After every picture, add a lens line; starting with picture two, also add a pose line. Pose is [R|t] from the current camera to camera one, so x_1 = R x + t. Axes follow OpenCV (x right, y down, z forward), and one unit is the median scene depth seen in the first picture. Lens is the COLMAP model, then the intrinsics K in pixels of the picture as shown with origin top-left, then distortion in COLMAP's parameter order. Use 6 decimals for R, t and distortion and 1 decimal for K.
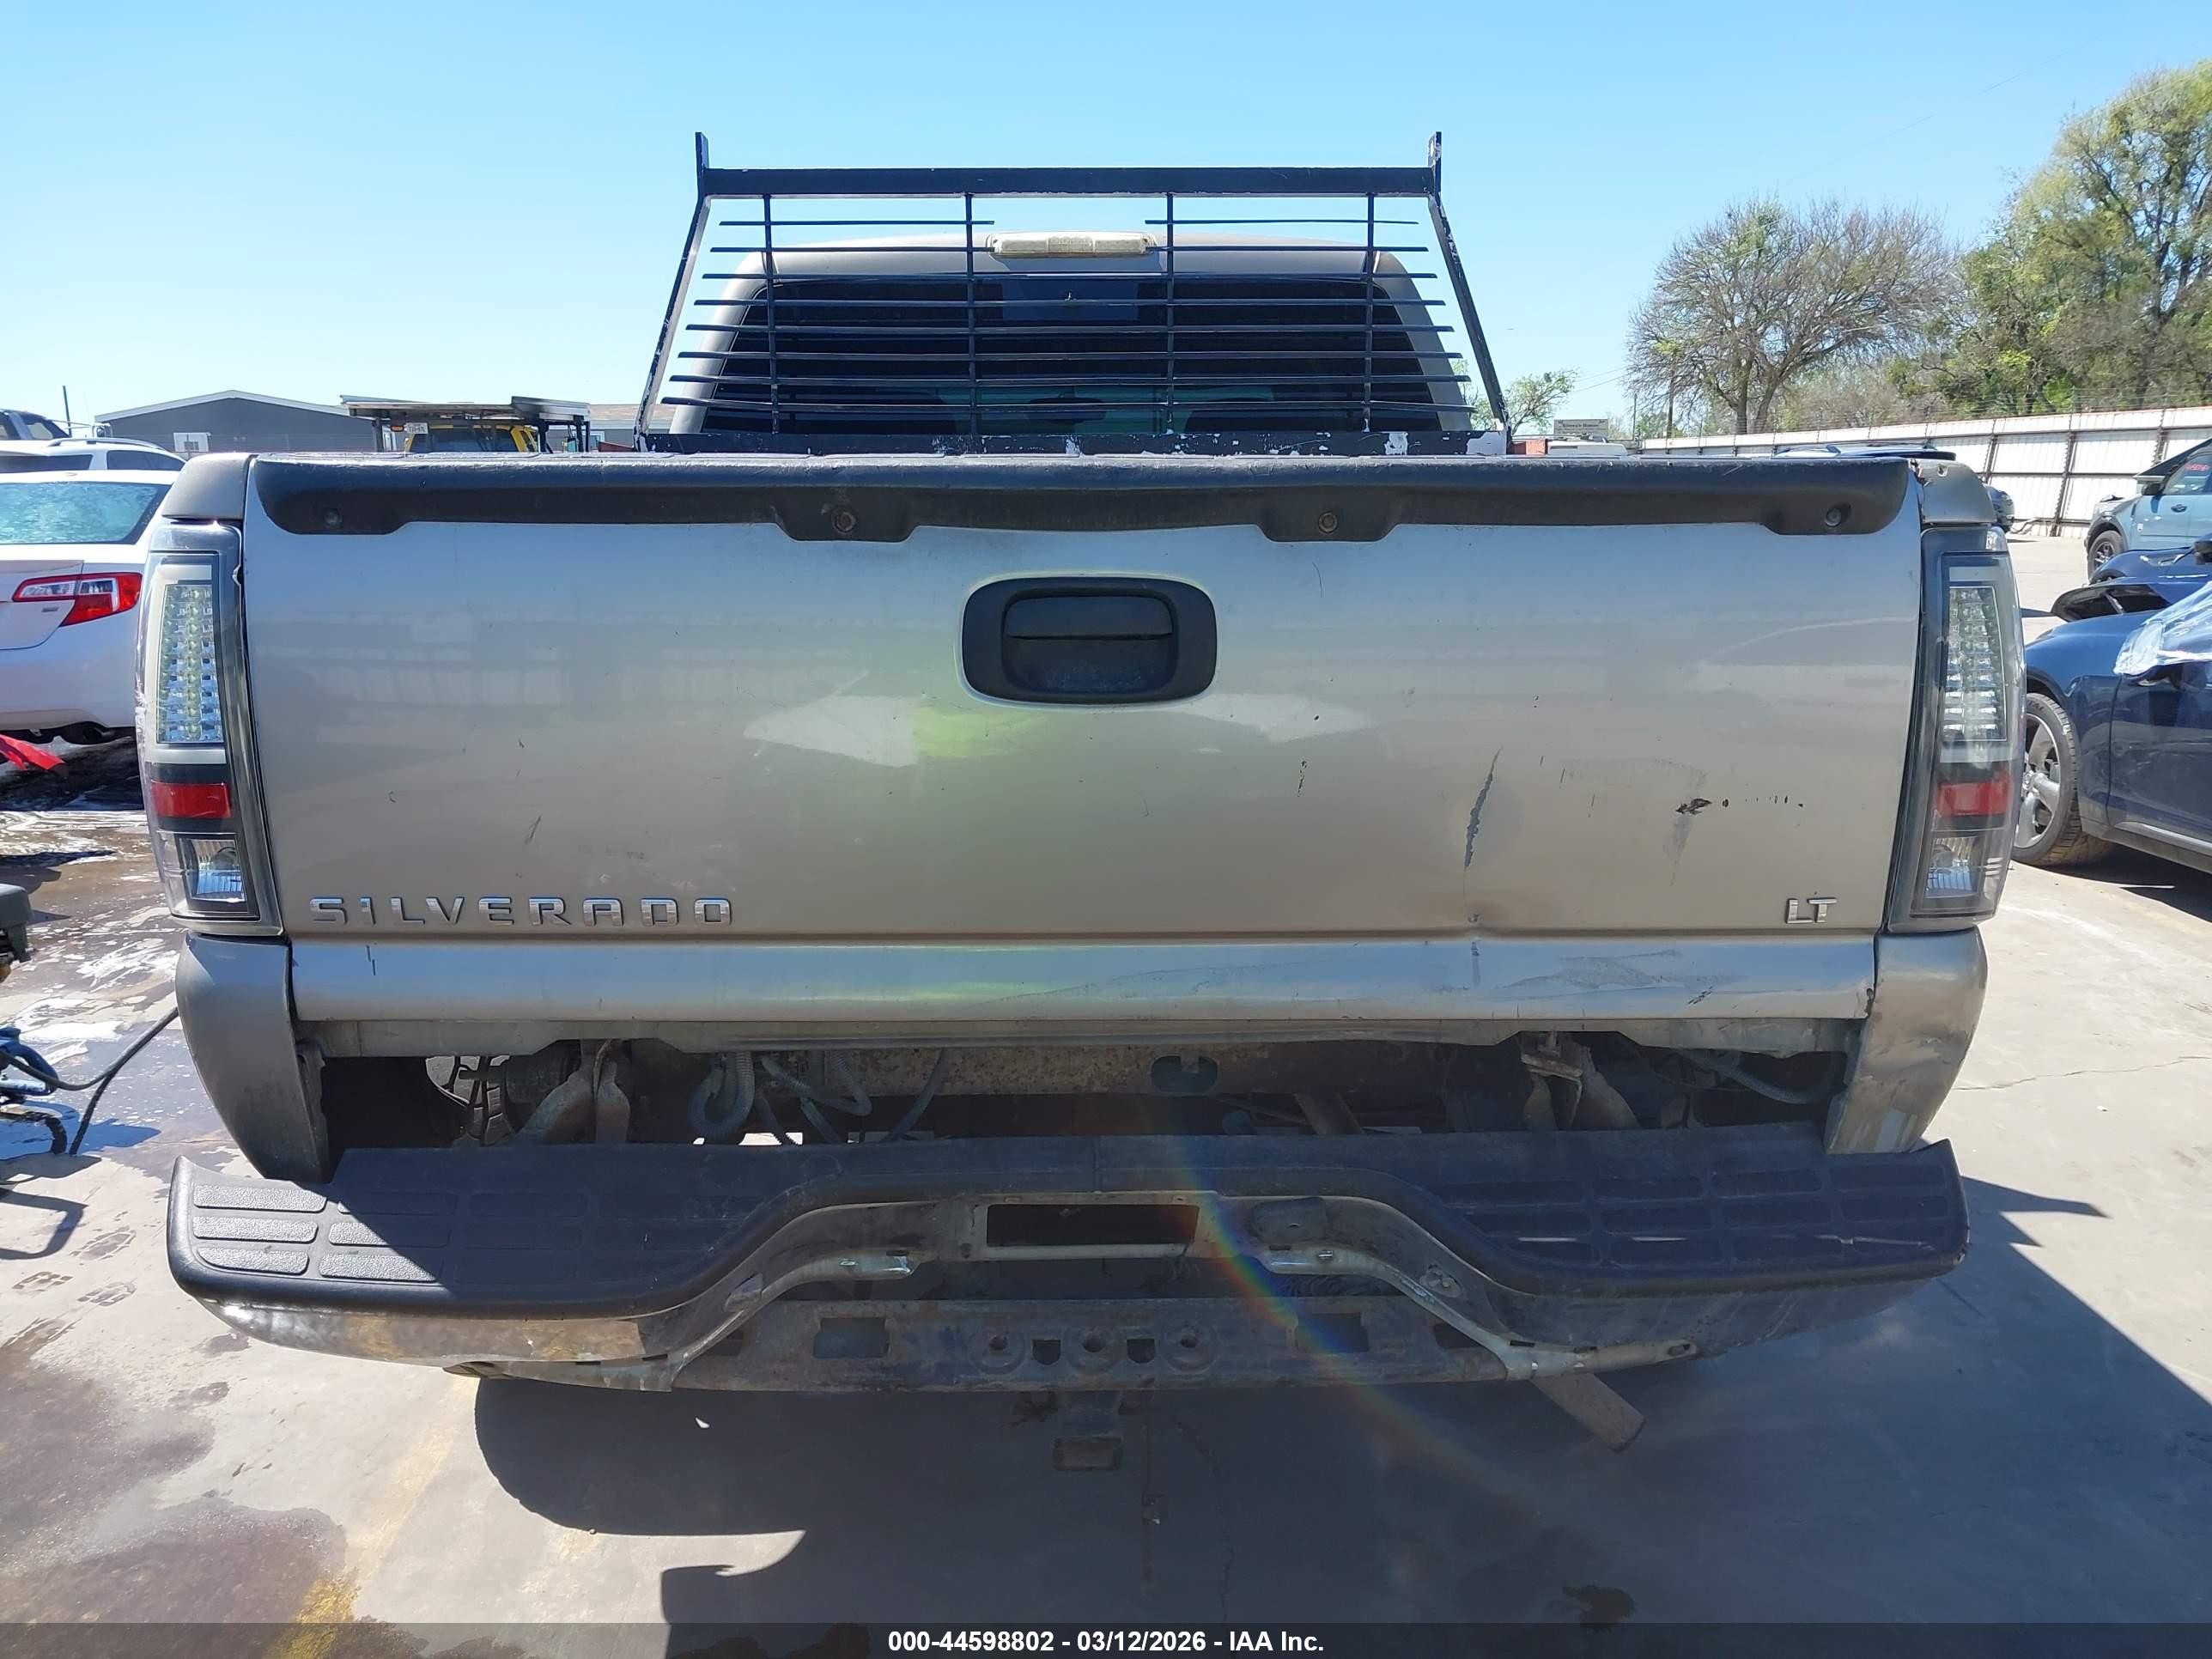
lens RADIAL K [[1743.2, 0, 1075.4], [0, 1743.2, 822.5], [0, 0, 1]] dist [-0.004935, 0.008153]
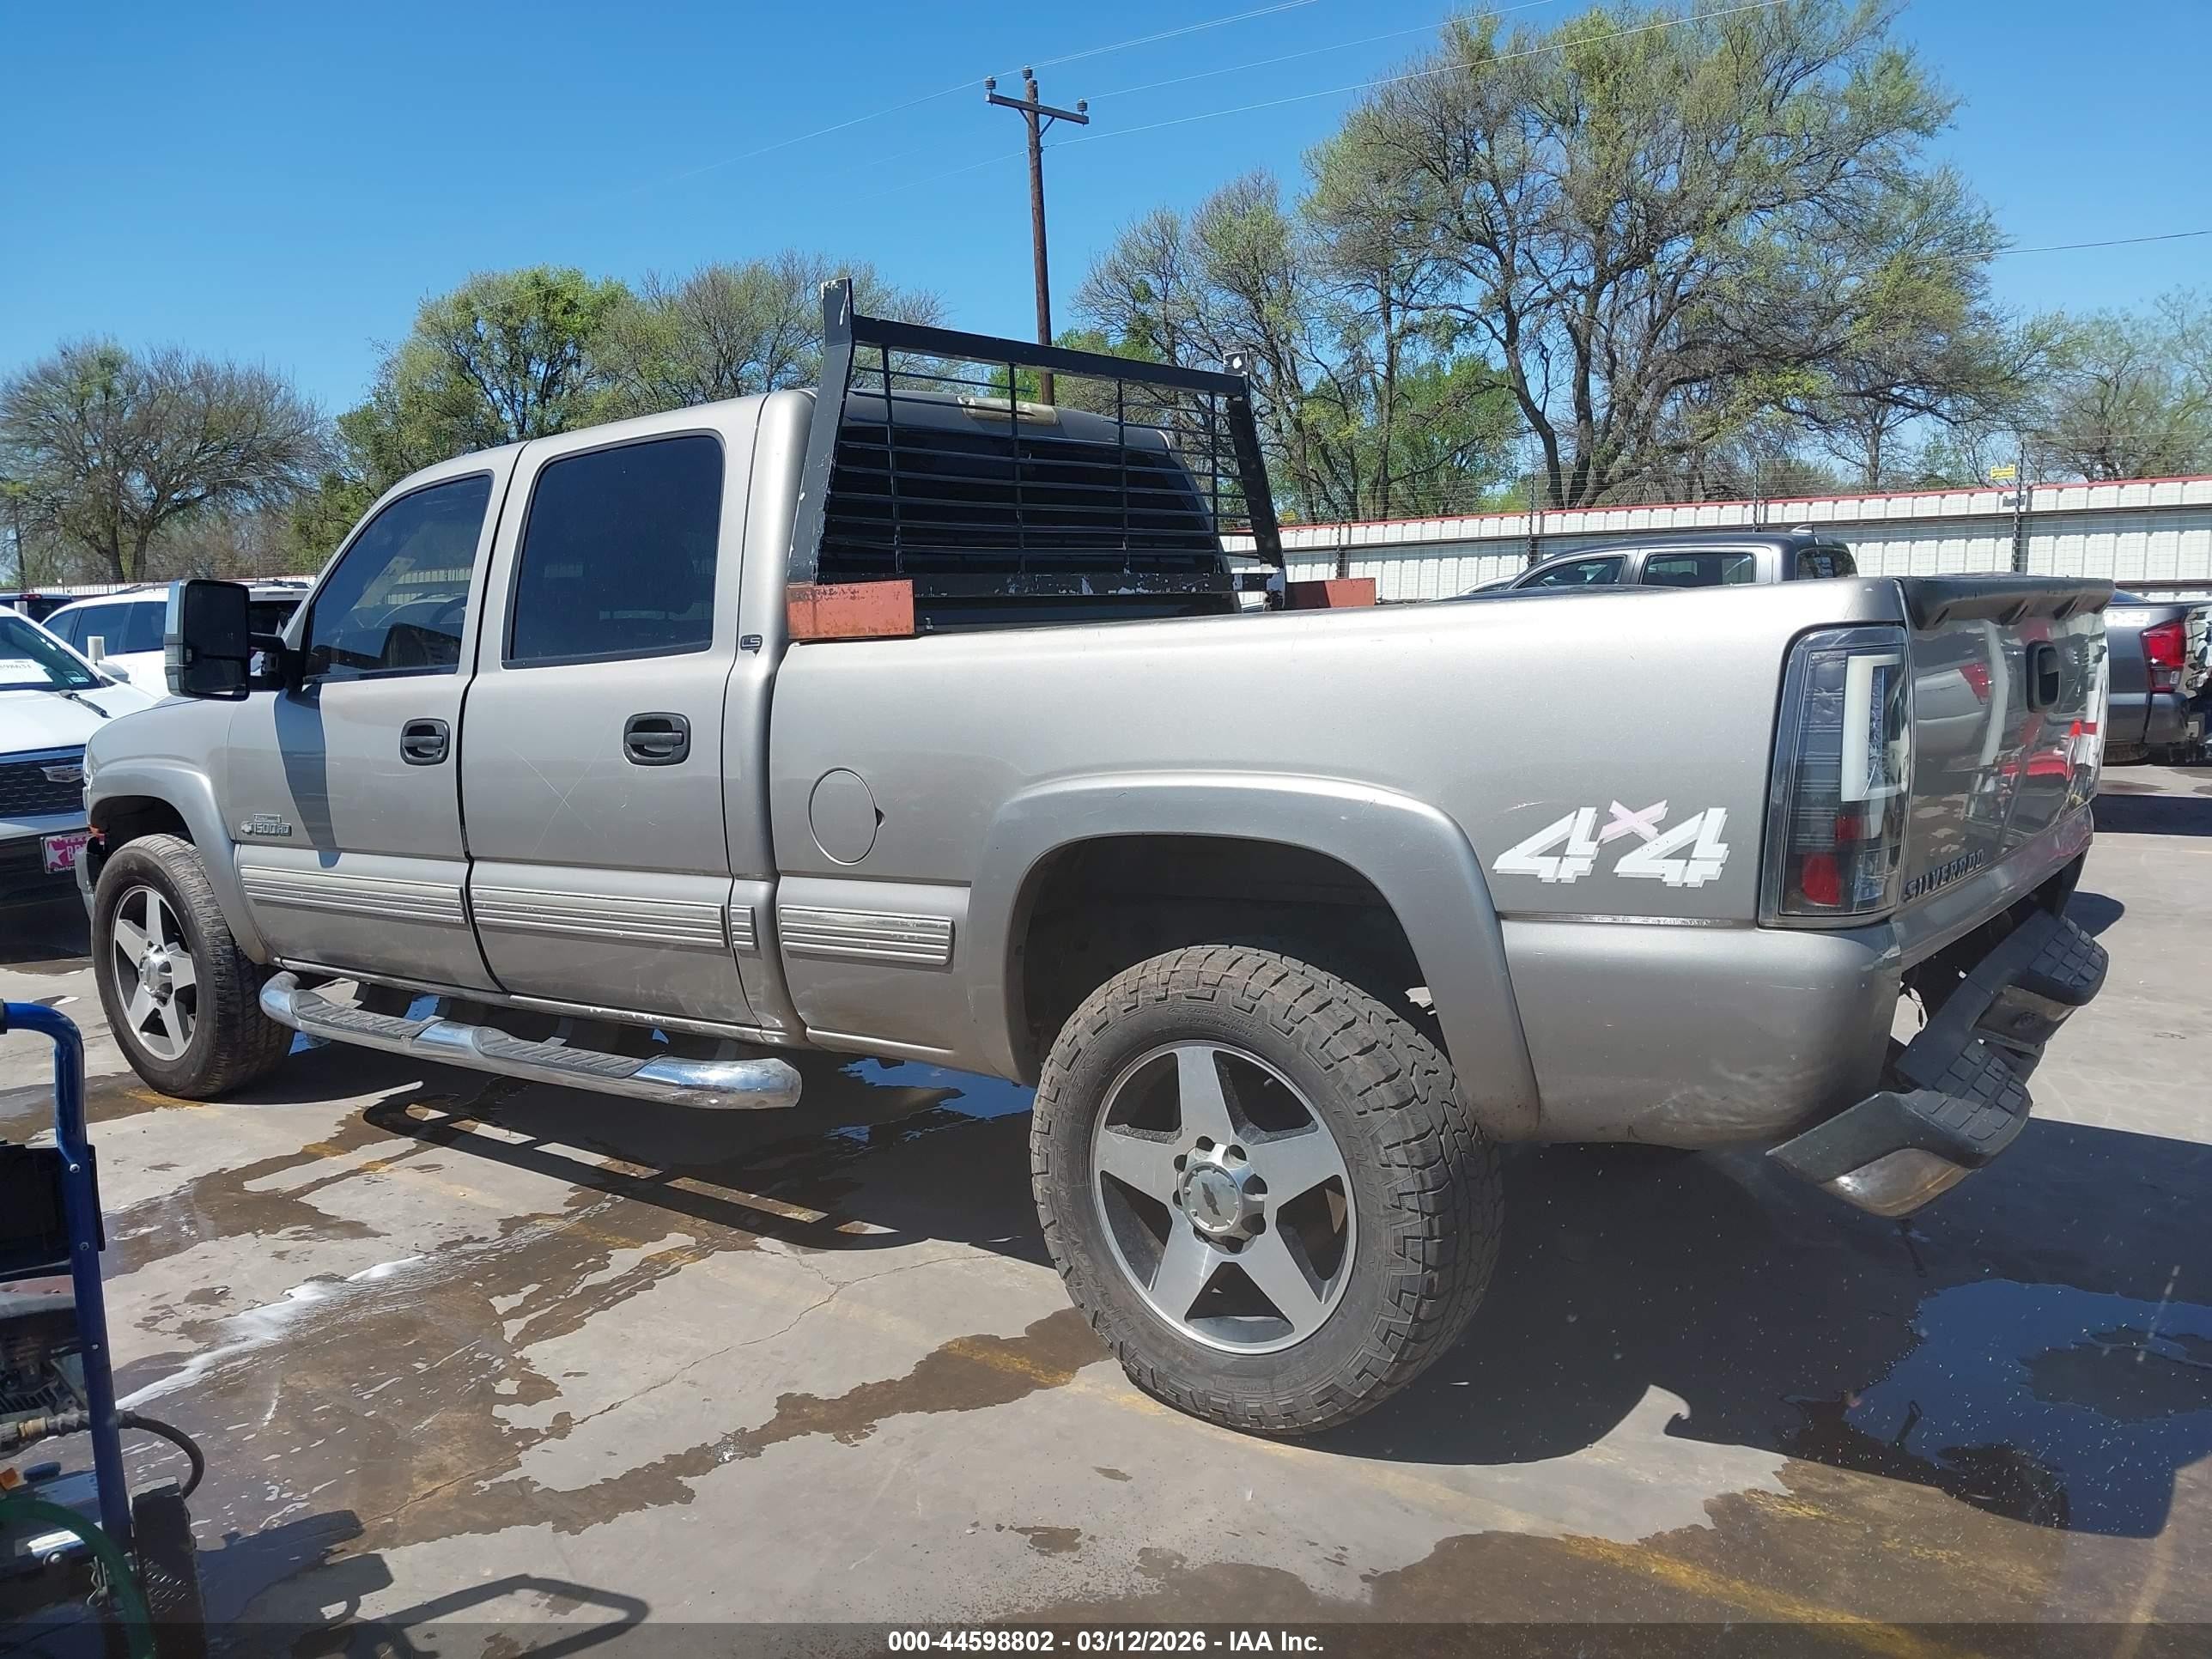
lens RADIAL K [[1722.4, 0, 1077.0], [0, 1722.4, 834.2], [0, 0, 1]] dist [0.034776, -0.044481]
pose [[0.630778, -0.112817, 0.767718, -1.521442], [0.169851, 0.985456, 0.005259, -0.095465], [-0.757145, 0.127080, 0.640766, 0.472729]]
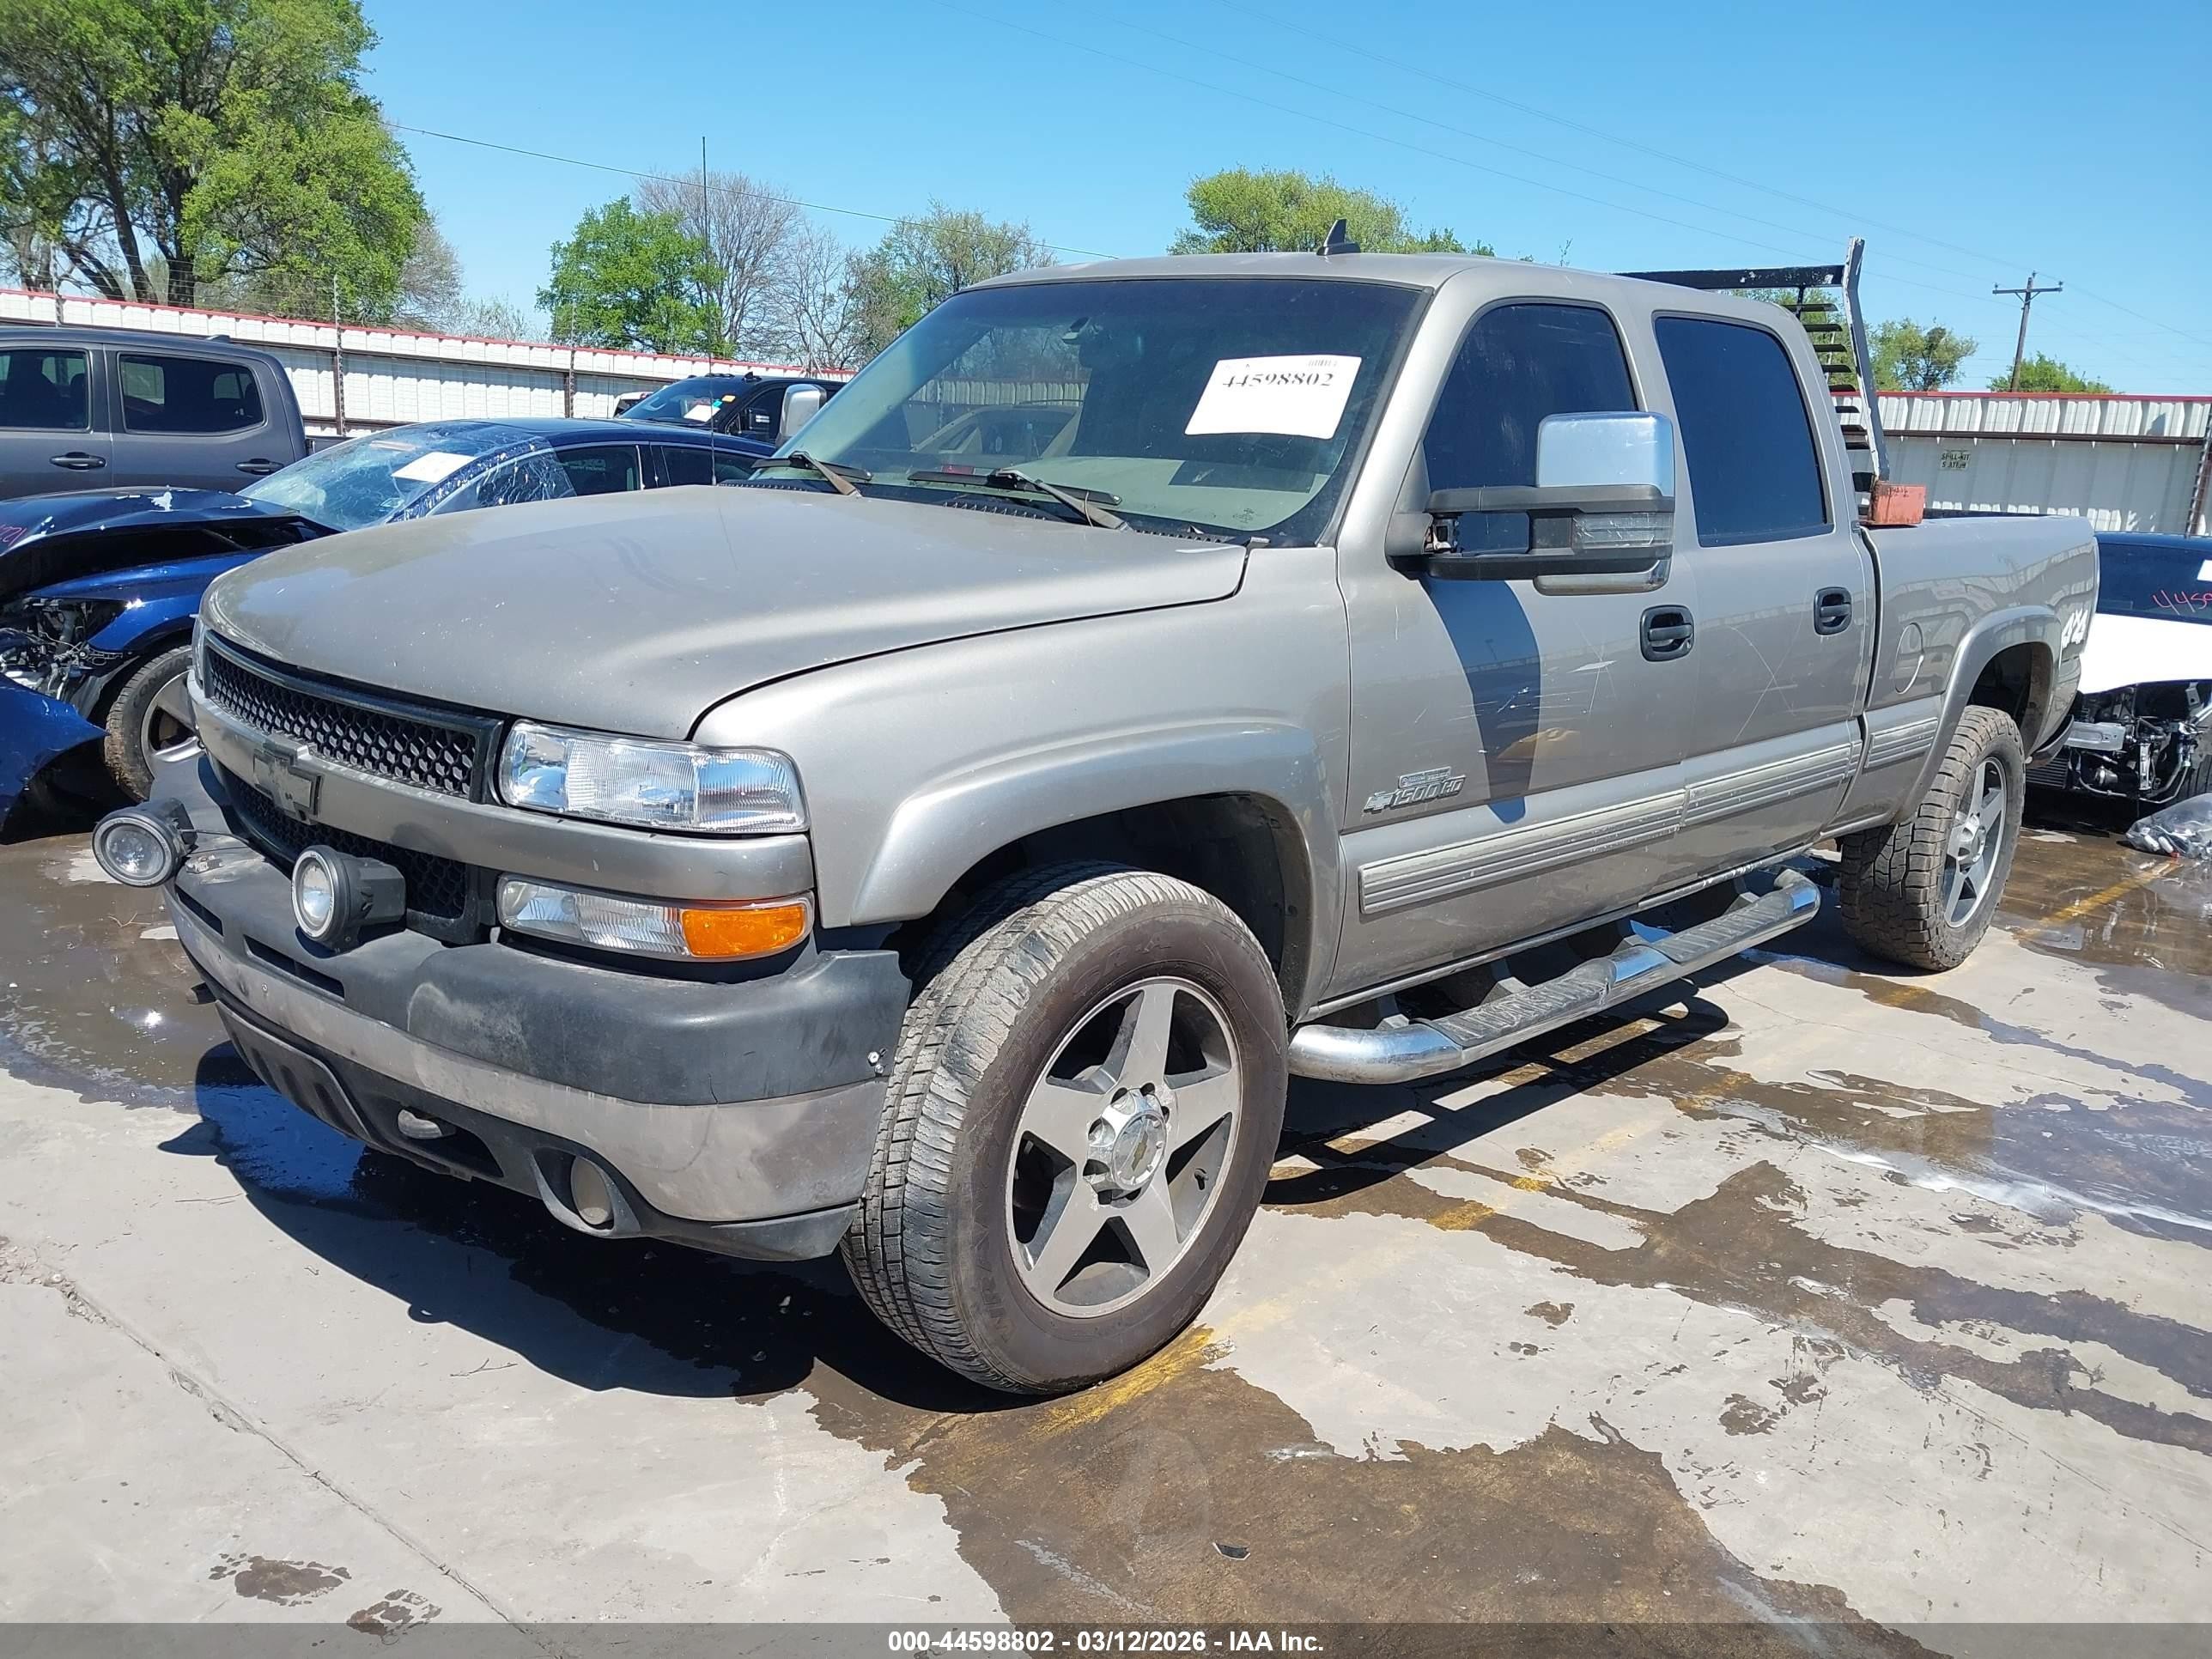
lens RADIAL K [[1743.2, 0, 1075.4], [0, 1743.2, 822.5], [0, 0, 1]] dist [-0.004935, 0.008153]
pose [[-0.696612, -0.184026, 0.693445, -1.274436], [0.077032, 0.941771, 0.327311, -0.742807], [-0.713300, 0.281427, -0.641874, 3.847294]]
